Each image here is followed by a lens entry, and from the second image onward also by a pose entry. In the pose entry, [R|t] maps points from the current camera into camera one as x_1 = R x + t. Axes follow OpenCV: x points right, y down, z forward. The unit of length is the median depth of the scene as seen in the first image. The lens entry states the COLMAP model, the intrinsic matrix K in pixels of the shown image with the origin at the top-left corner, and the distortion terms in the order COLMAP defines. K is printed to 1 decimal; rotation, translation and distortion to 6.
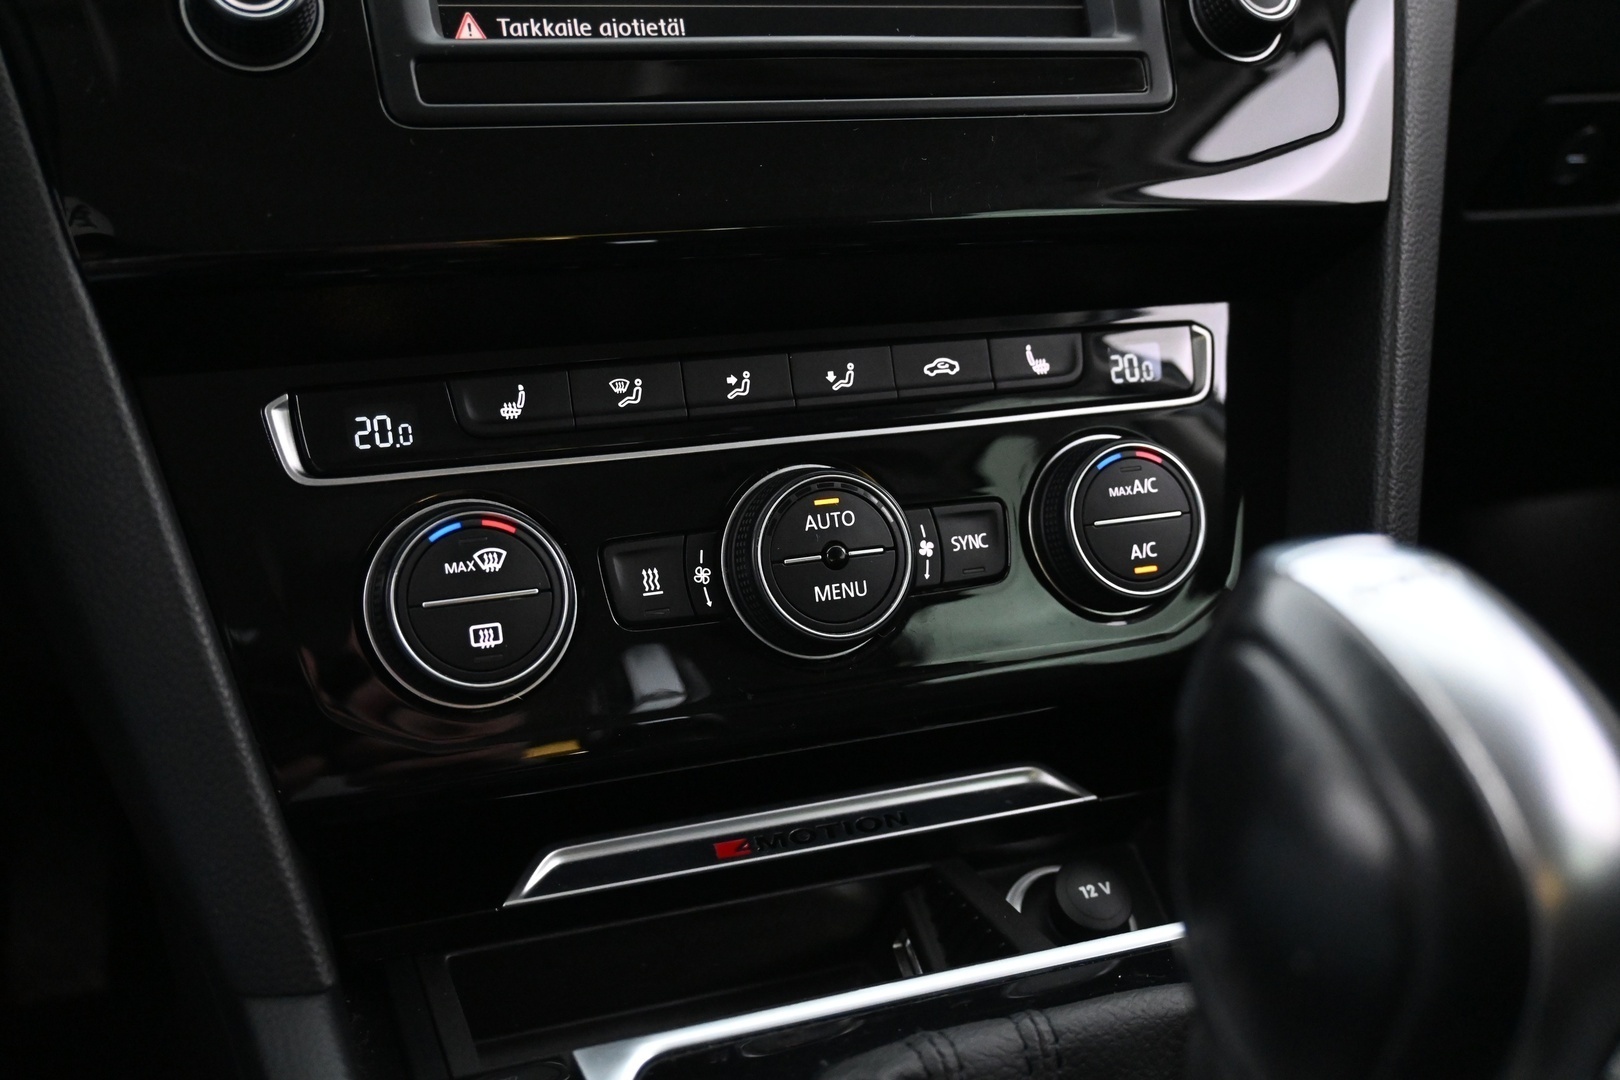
lens RADIAL K [[1622.2, 0, 812.0], [0, 1622.2, 549.9], [0, 0, 1]] dist [-0.001366, 0.000000]
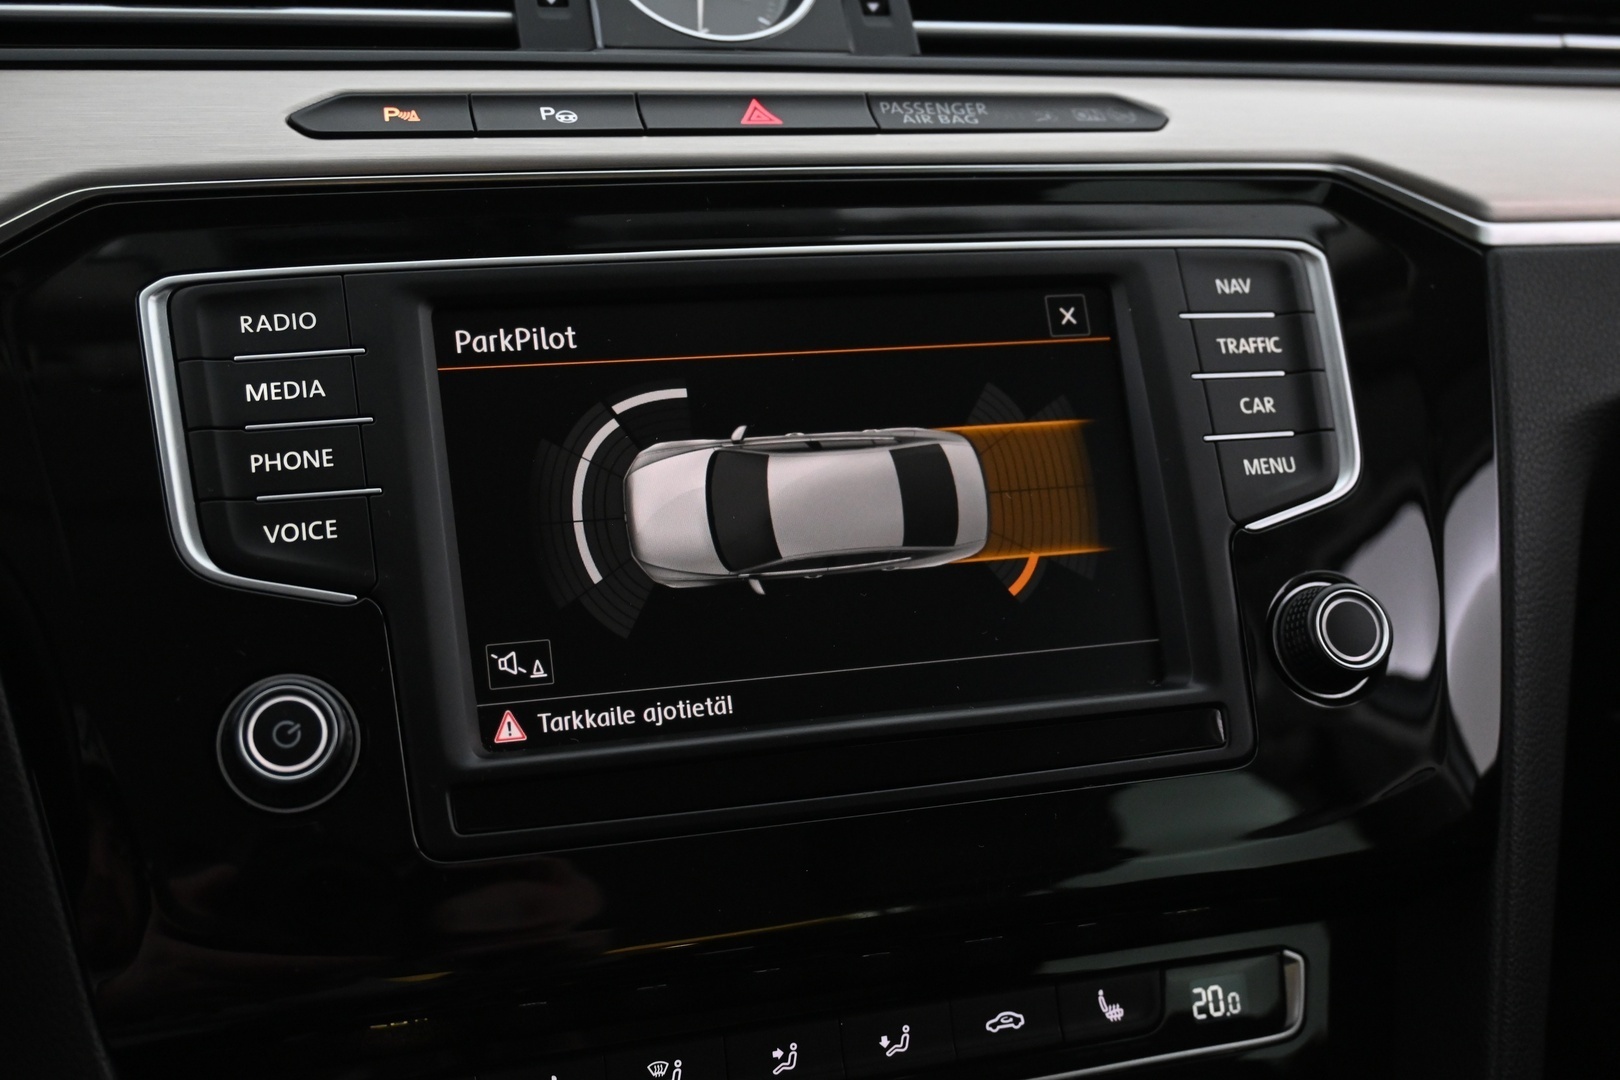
lens RADIAL K [[1858.7, 0, 814.4], [0, 1858.7, 546.3], [0, 0, 1]] dist [0.004492, 0.000000]
pose [[0.997857, 0.010874, -0.064520, 0.038430], [-0.015793, 0.996965, -0.076229, -0.318239], [0.063495, 0.077084, 0.995001, -0.096327]]
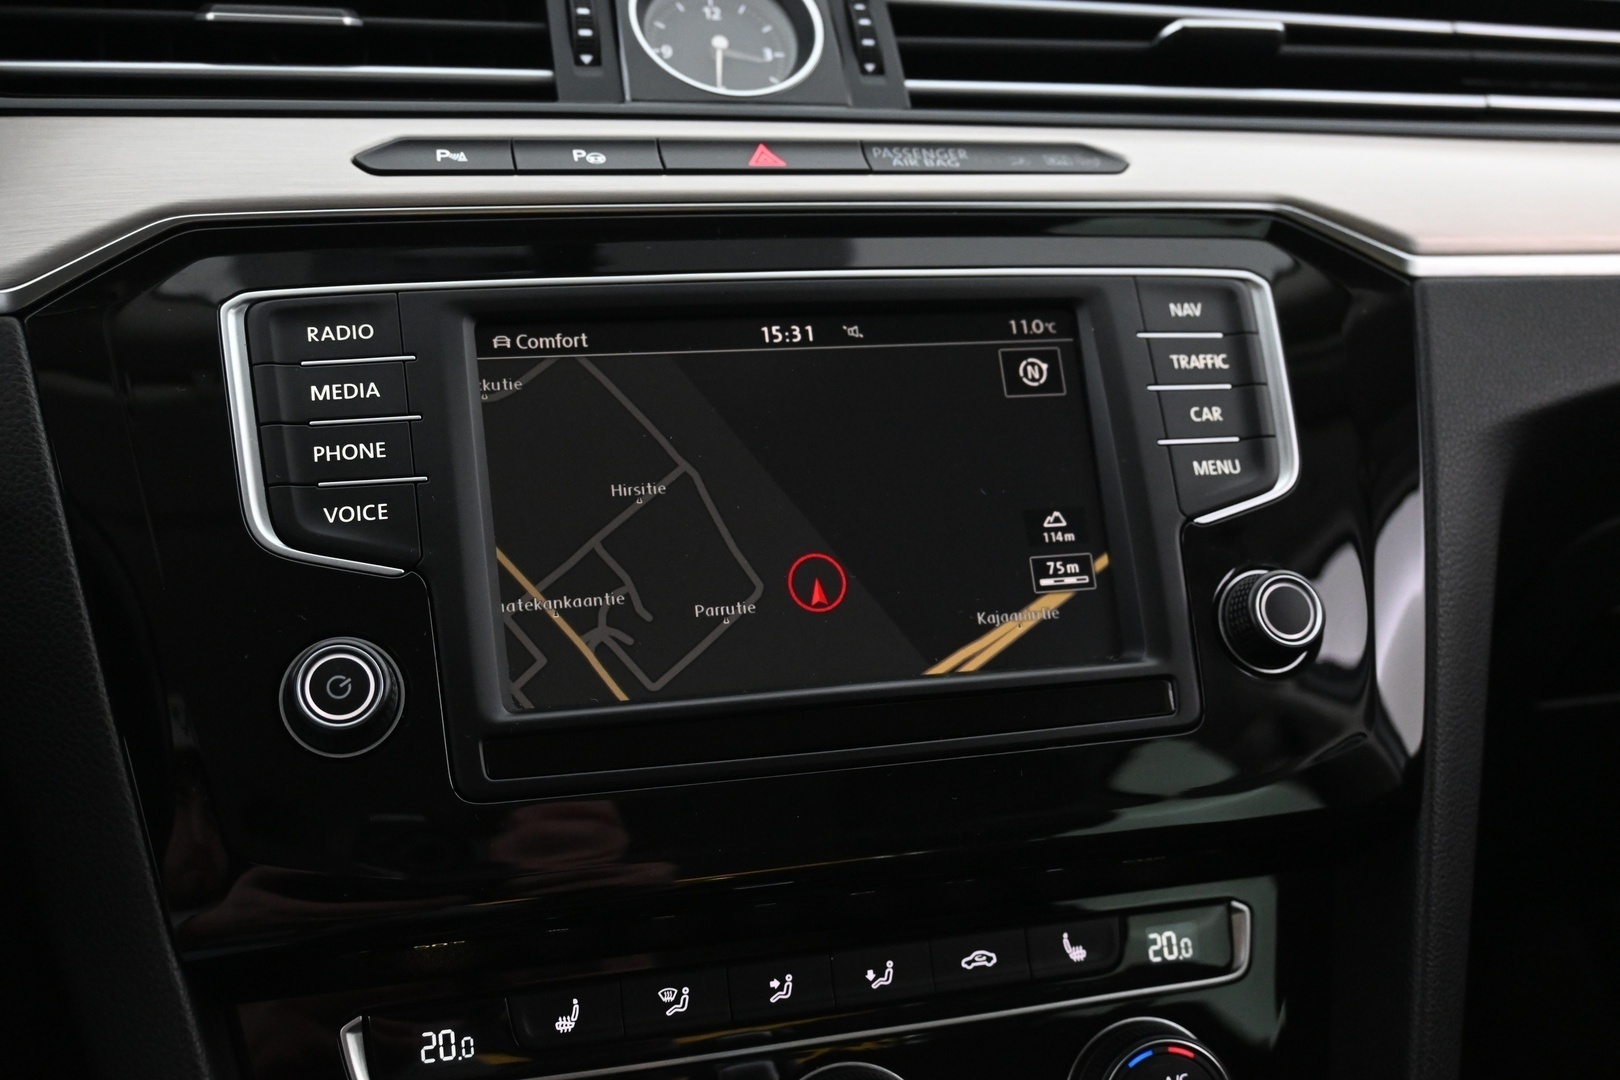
lens RADIAL K [[1664.0, 0, 814.7], [0, 1664.0, 546.0], [0, 0, 1]] dist [-0.003948, 0.000000]
pose [[0.995711, 0.013799, -0.091485, 0.072546], [-0.023125, 0.994548, -0.101681, -0.280957], [0.089583, 0.103361, 0.990602, -0.105789]]
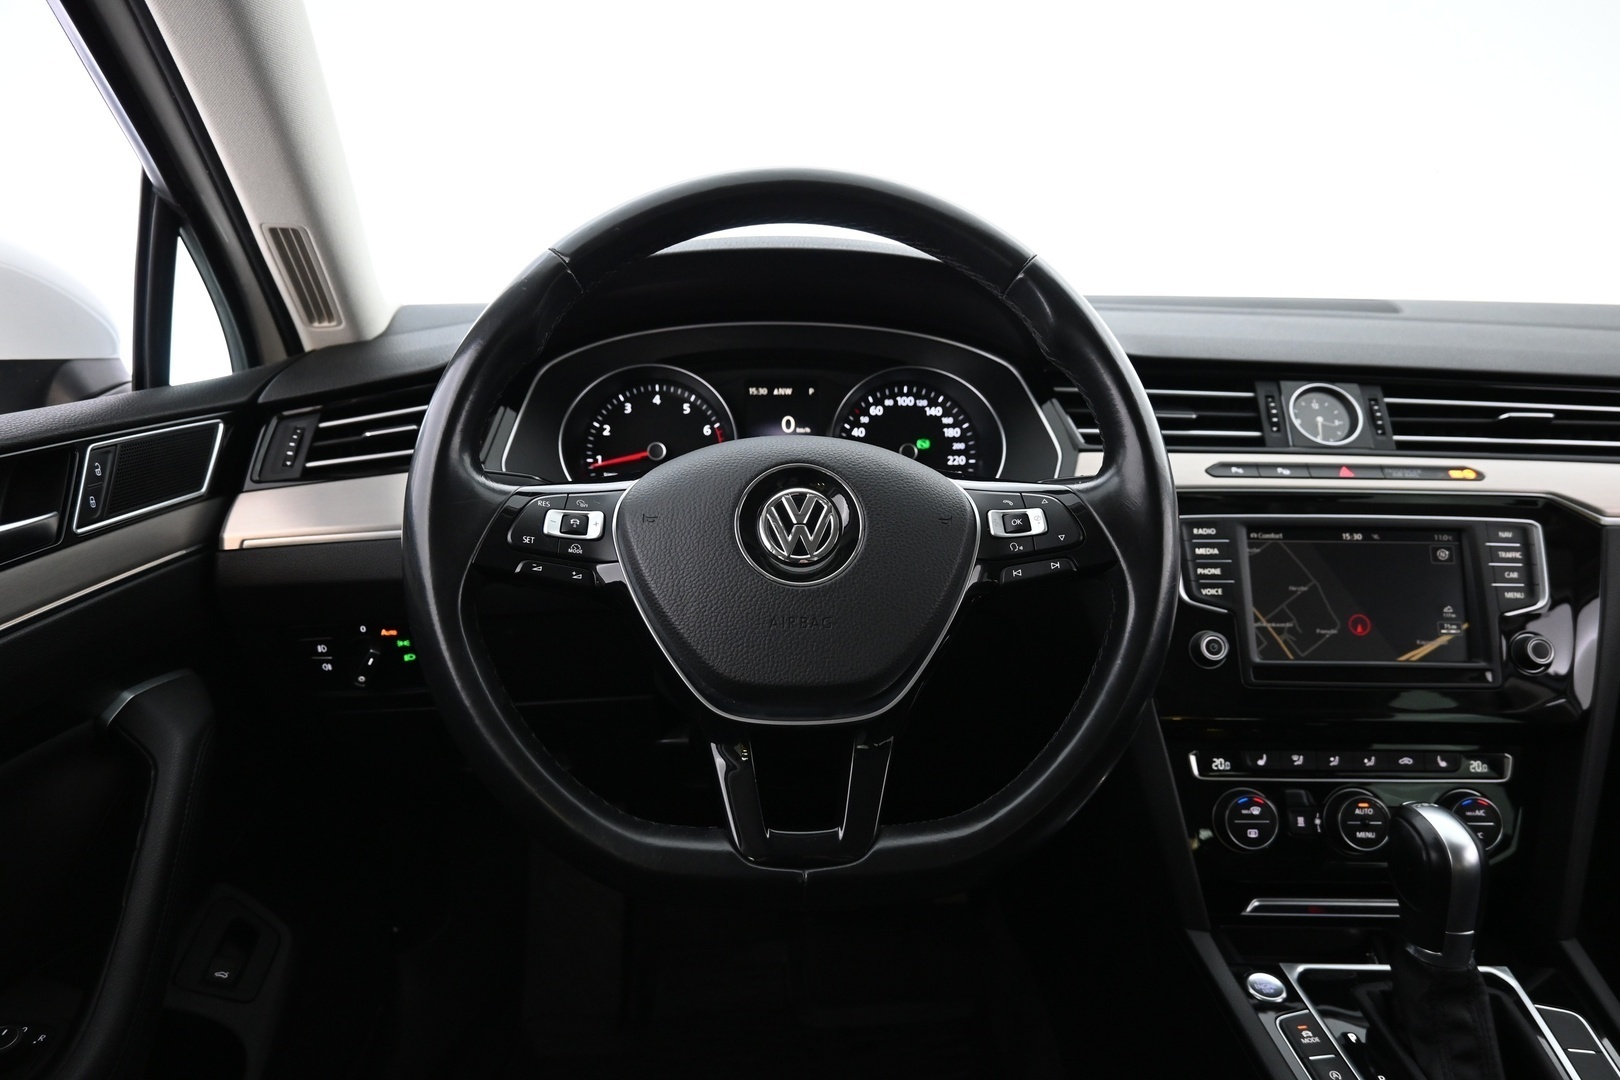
lens RADIAL K [[1110.7, 0, 811.0], [0, 1110.7, 541.2], [0, 0, 1]] dist [0.000766, -0.004418]
pose [[0.934595, 0.092754, -0.343407, -0.293537], [-0.121054, 0.990716, -0.061863, -0.268011], [0.334481, 0.099388, 0.937147, -1.388994]]
